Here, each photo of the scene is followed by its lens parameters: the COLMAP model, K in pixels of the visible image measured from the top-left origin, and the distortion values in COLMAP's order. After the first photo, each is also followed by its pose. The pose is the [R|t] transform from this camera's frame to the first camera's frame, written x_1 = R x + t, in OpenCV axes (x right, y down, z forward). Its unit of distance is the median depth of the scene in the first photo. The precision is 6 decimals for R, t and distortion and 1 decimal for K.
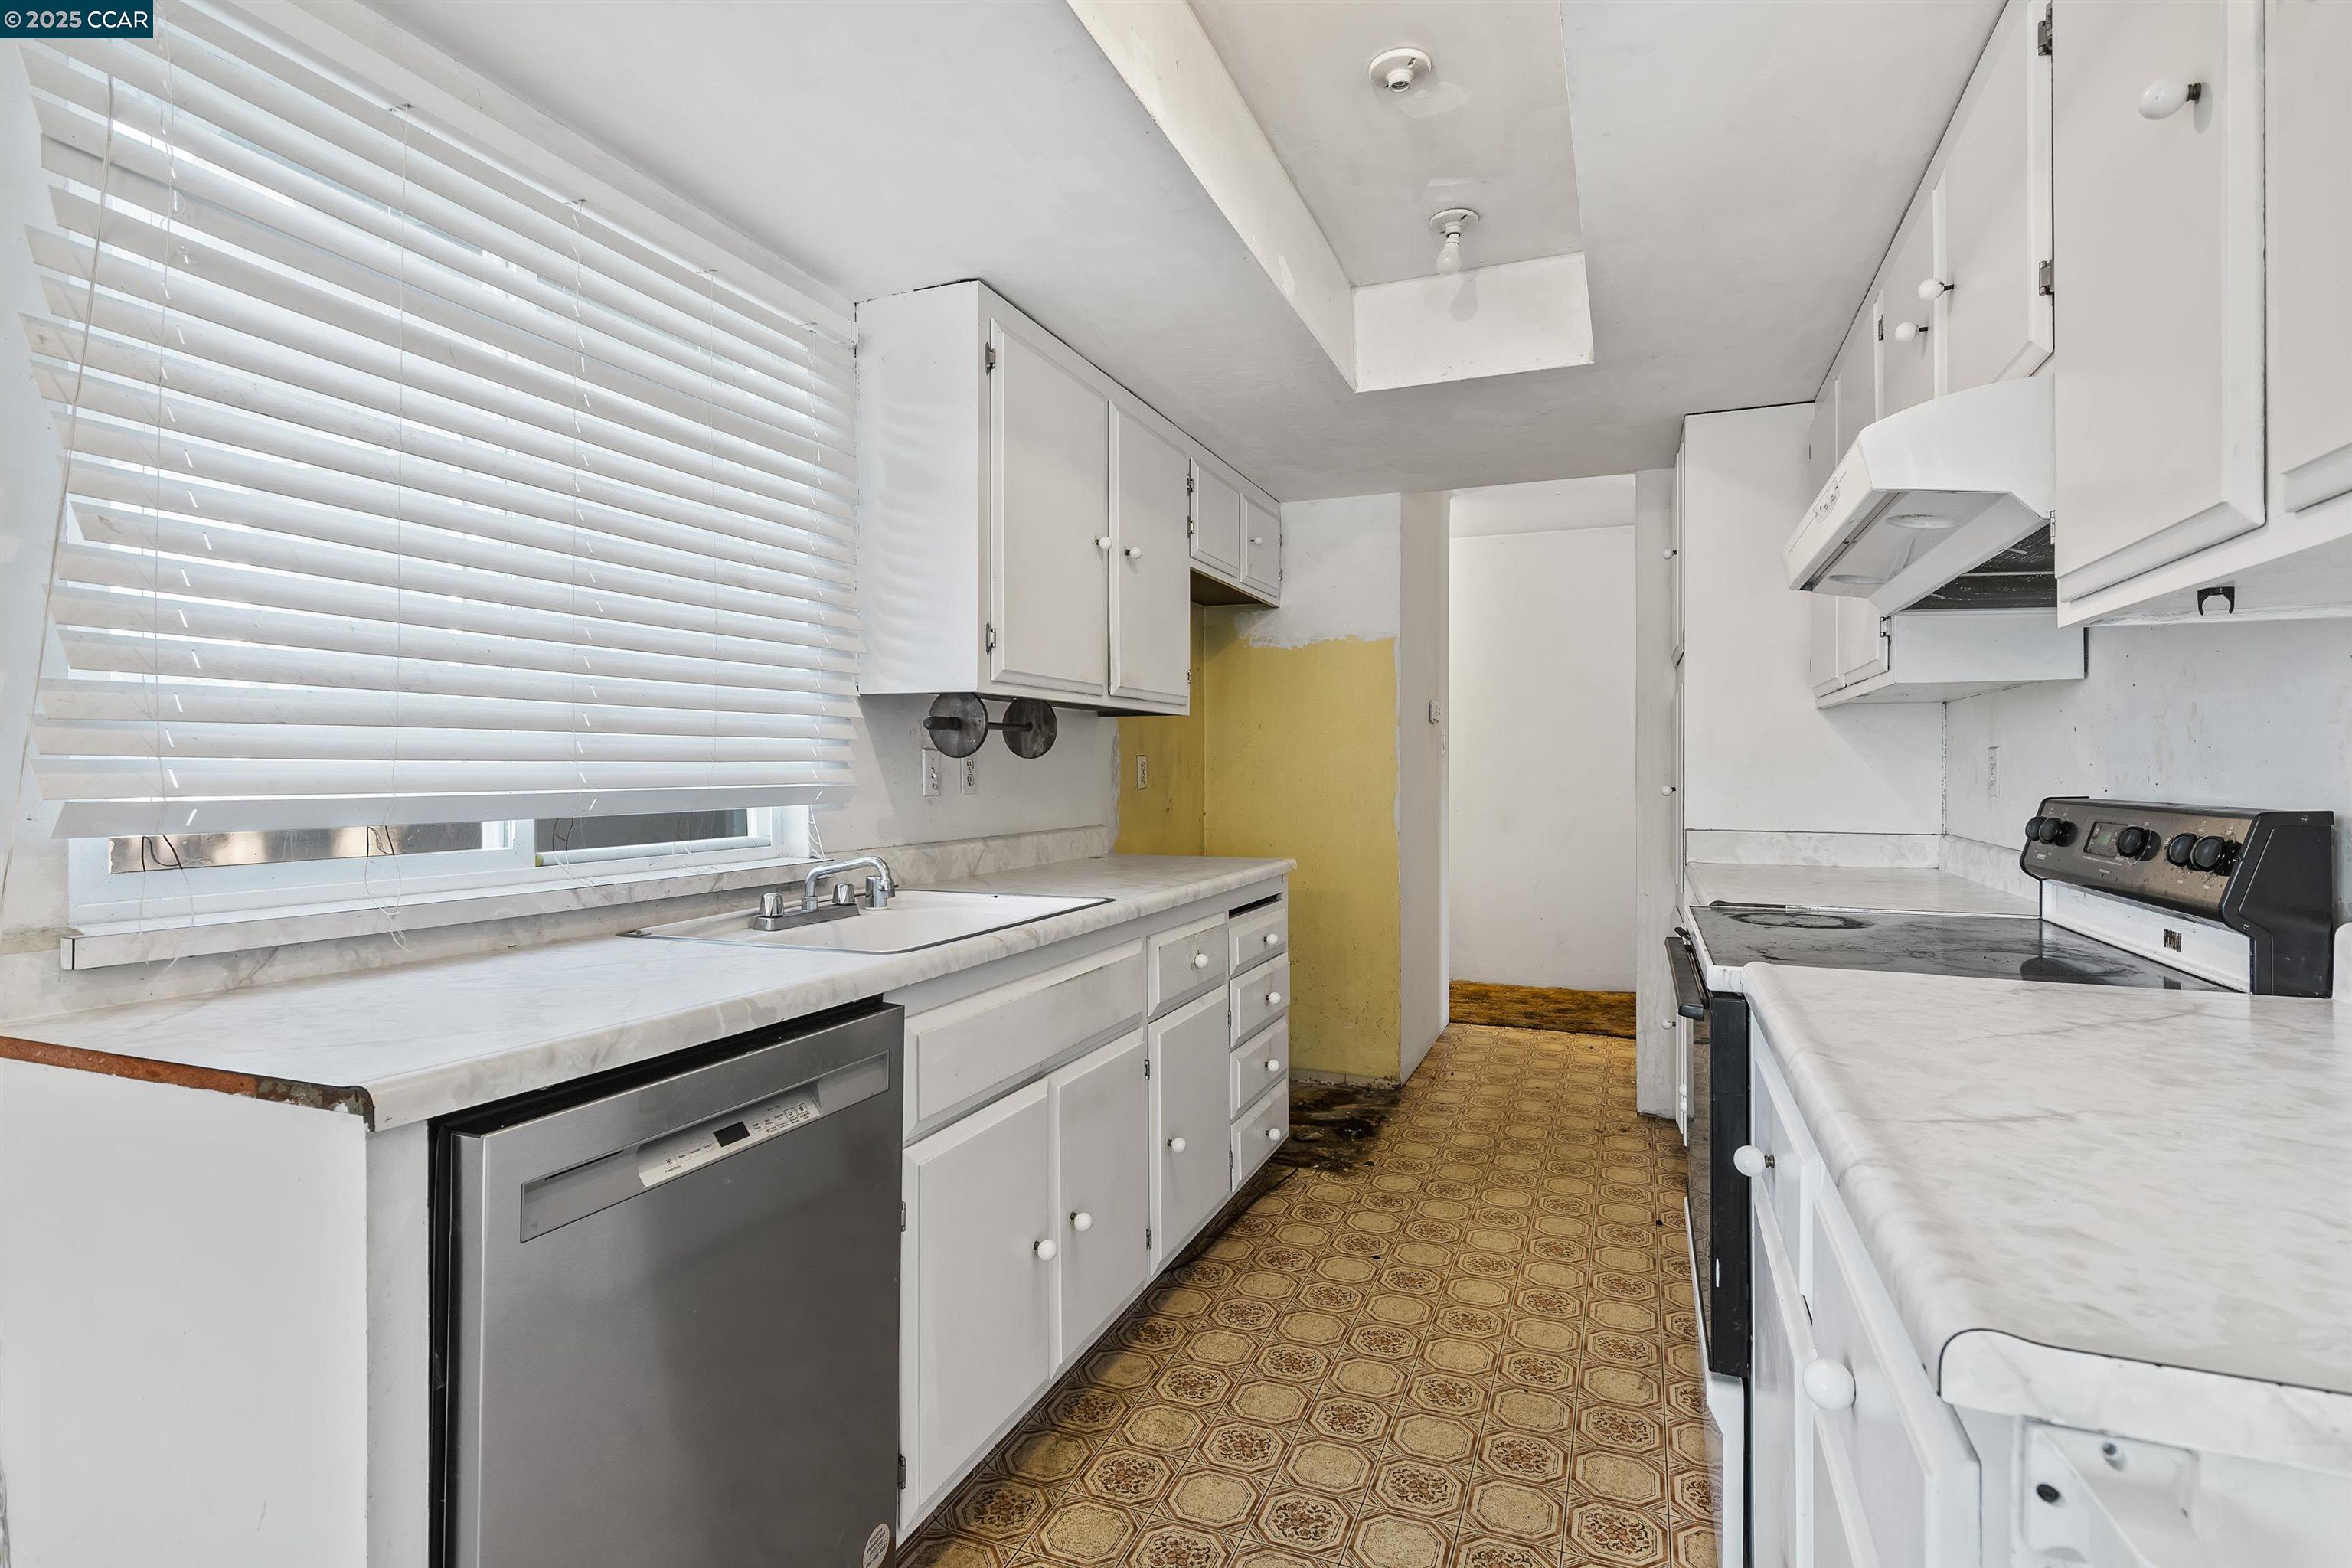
lens RADIAL K [[1144.8, 0, 1180.4], [0, 1144.8, 769.1], [0, 0, 1]] dist [0.004839, -0.000293]
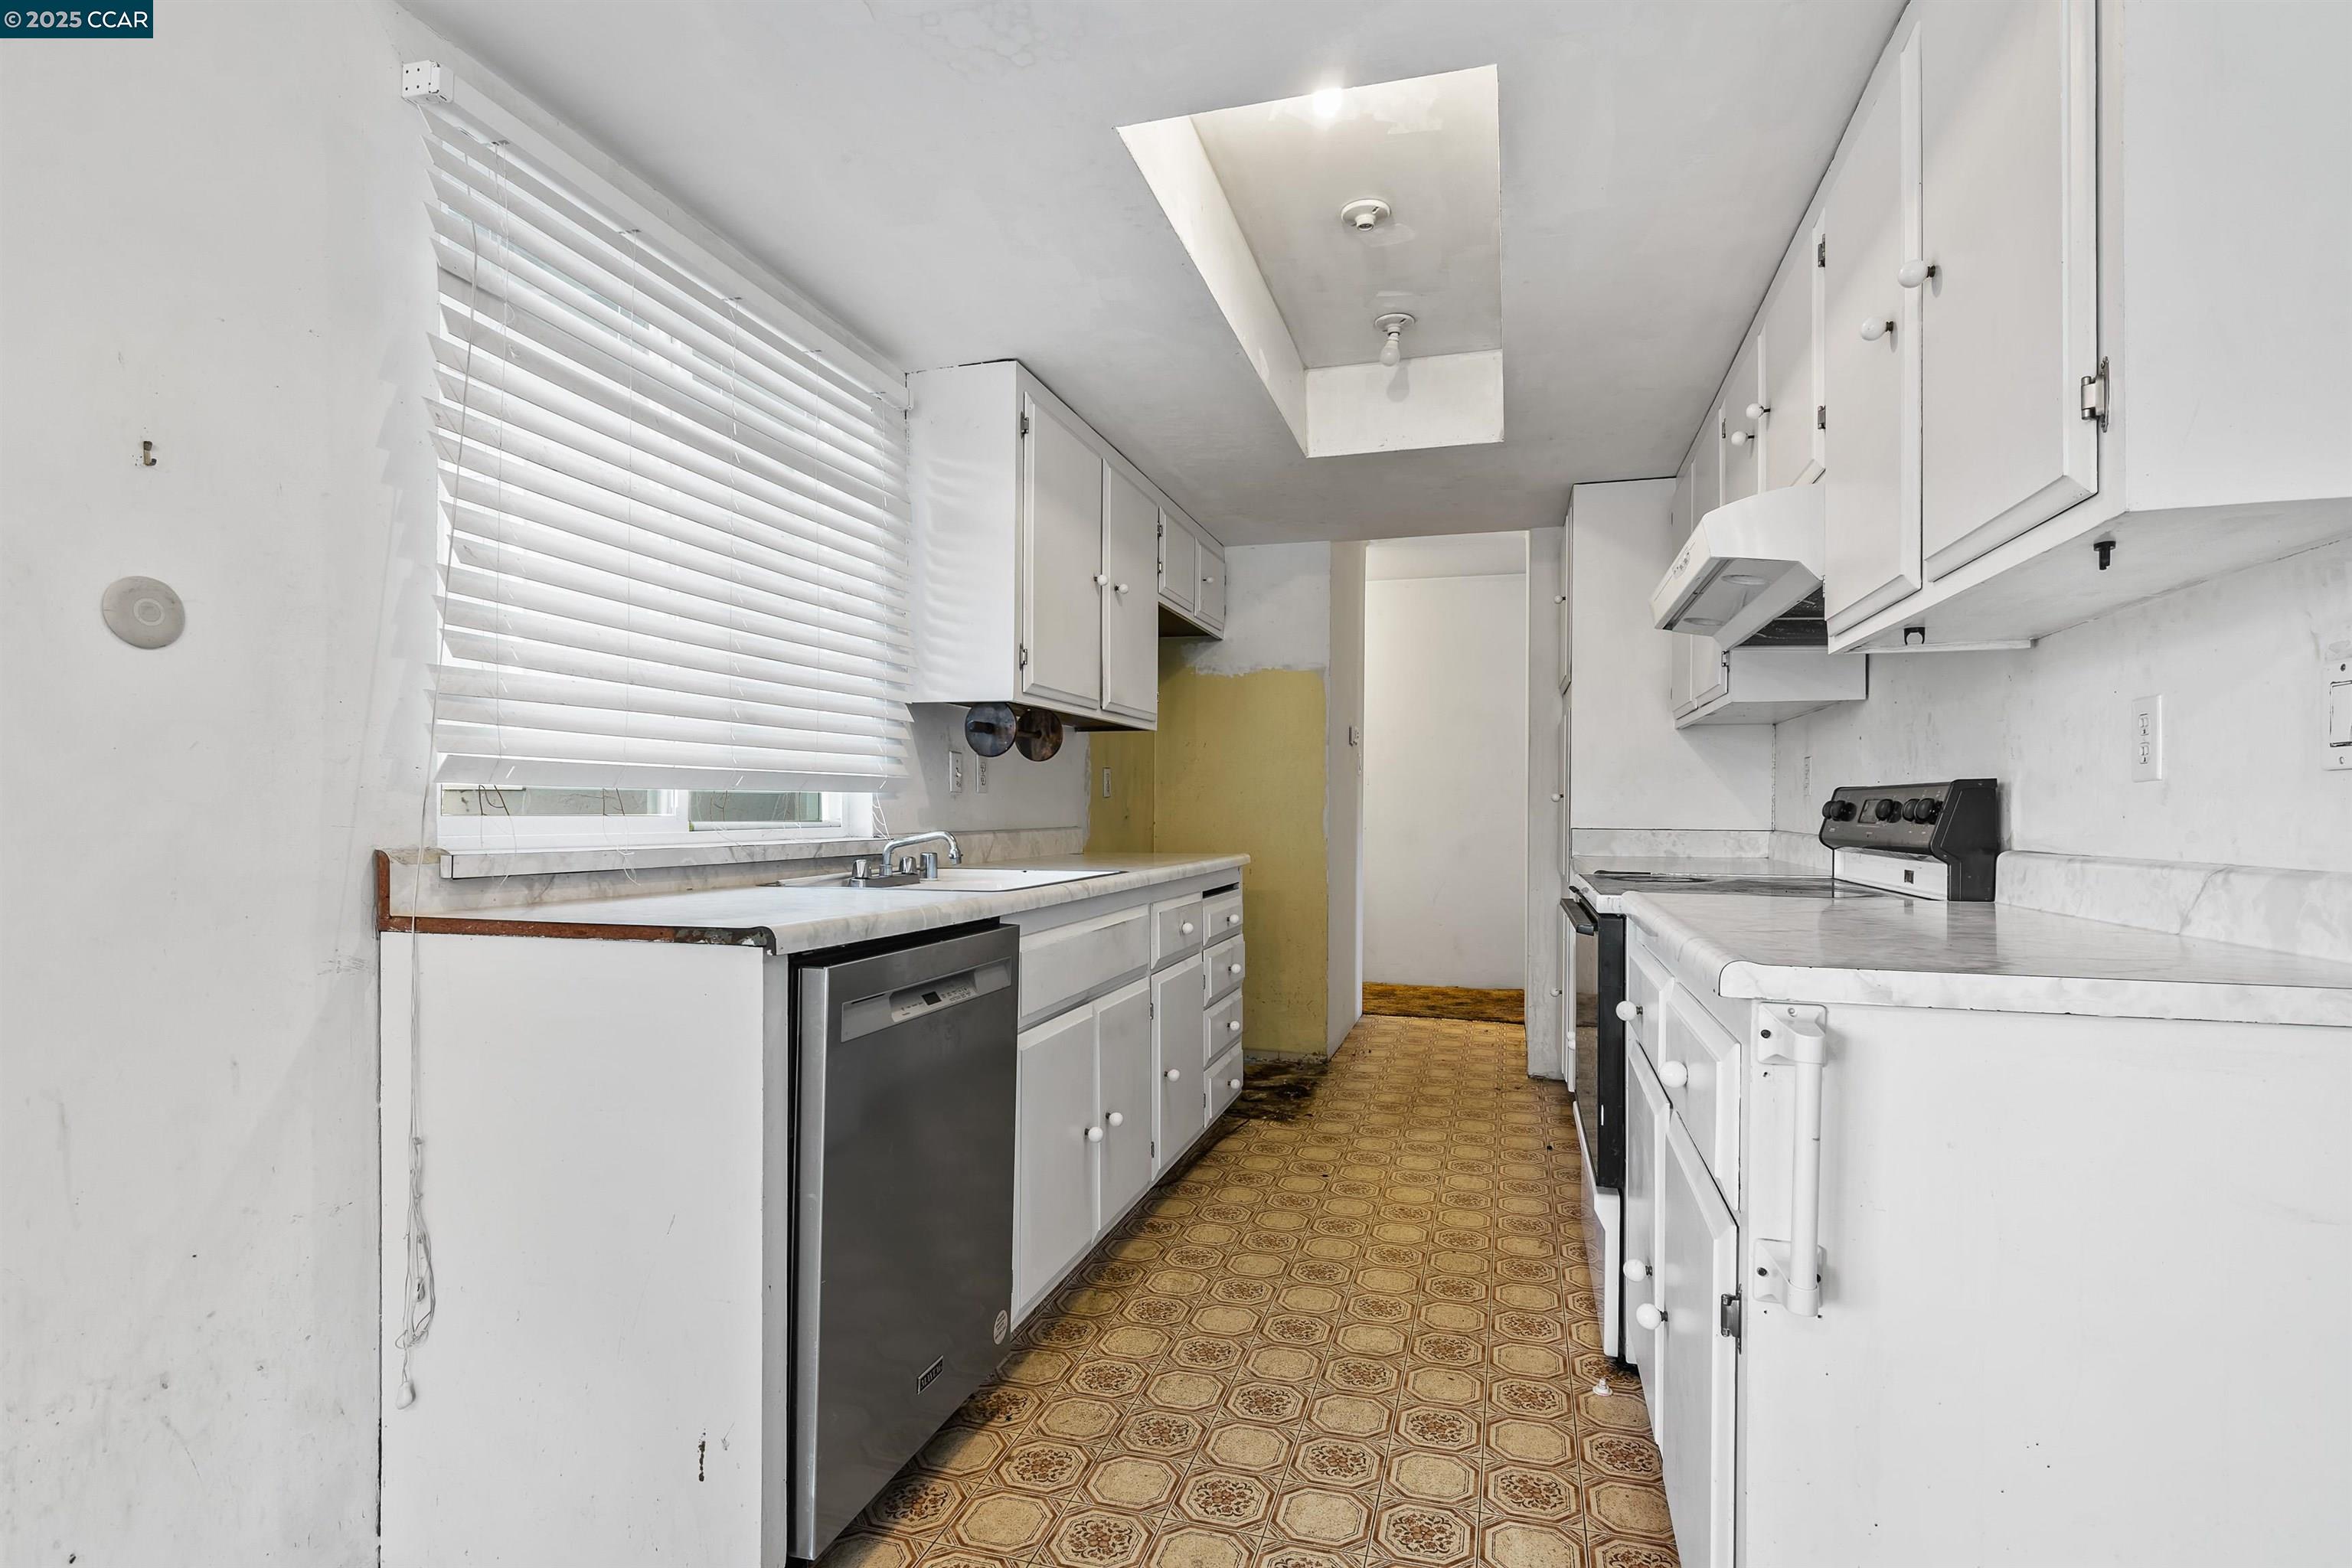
lens RADIAL K [[1144.8, 0, 1178.0], [0, 1144.8, 811.0], [0, 0, 1]] dist [0.004839, -0.000293]
pose [[0.995522, 0.004184, 0.094436, -0.127892], [-0.004608, 0.999980, 0.004274, 0.046776], [-0.094417, -0.004690, 0.995522, -0.240823]]
